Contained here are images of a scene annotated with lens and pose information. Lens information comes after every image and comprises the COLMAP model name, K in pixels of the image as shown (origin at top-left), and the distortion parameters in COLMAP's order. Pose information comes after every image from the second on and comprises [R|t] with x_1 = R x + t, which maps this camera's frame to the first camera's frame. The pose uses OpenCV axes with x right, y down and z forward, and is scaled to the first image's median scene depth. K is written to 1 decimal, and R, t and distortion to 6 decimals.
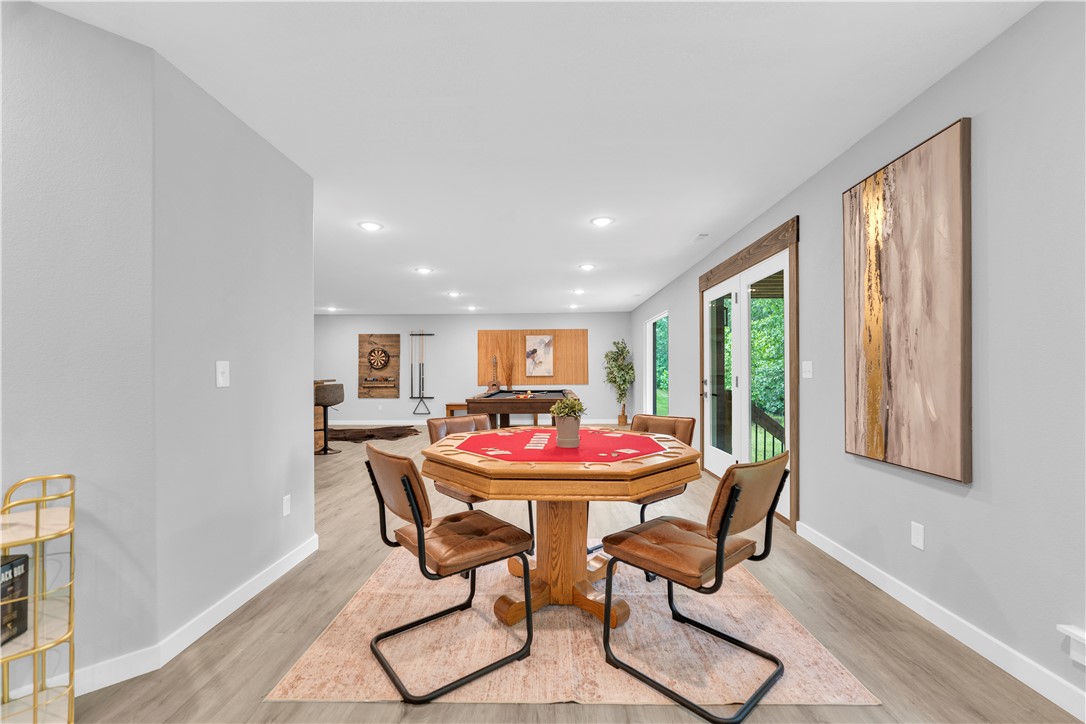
lens RADIAL K [[442.6, 0, 540.8], [0, 442.6, 364.3], [0, 0, 1]] dist [-0.005456, 0.000275]
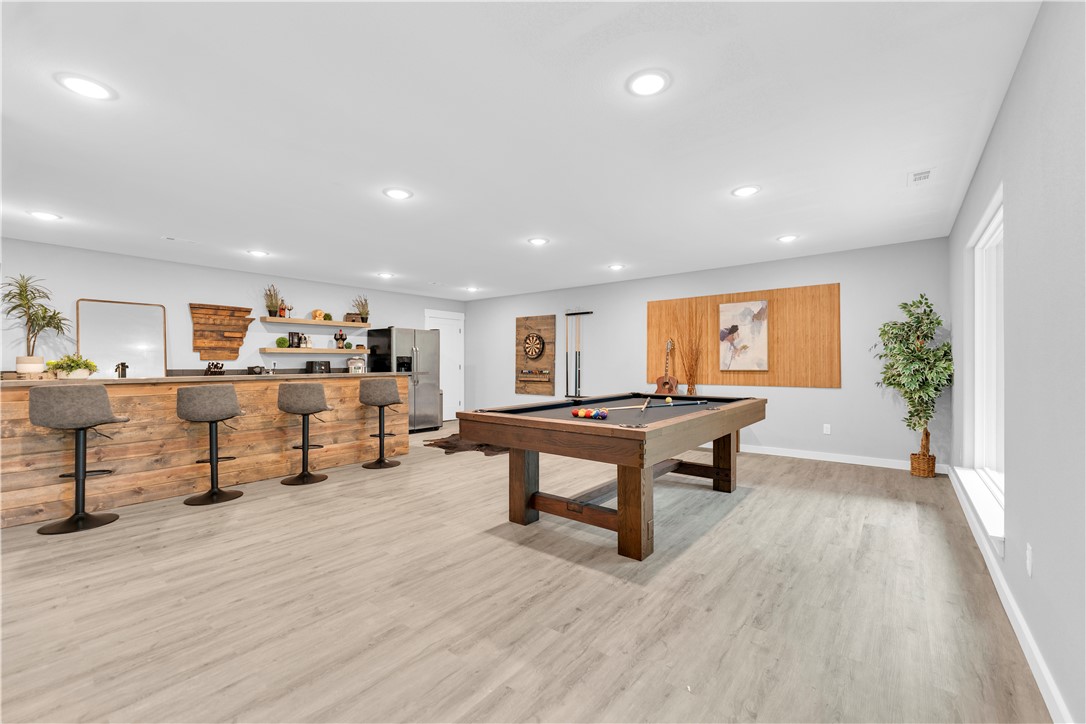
lens RADIAL K [[444.4, 0, 543.0], [0, 444.4, 362.0], [0, 0, 1]] dist [-0.010144, -0.000019]
pose [[0.788796, 0.002036, -0.614652, 0.151252], [0.007948, 0.999877, 0.013512, 0.004935], [0.614604, -0.015543, 0.788682, 0.363625]]
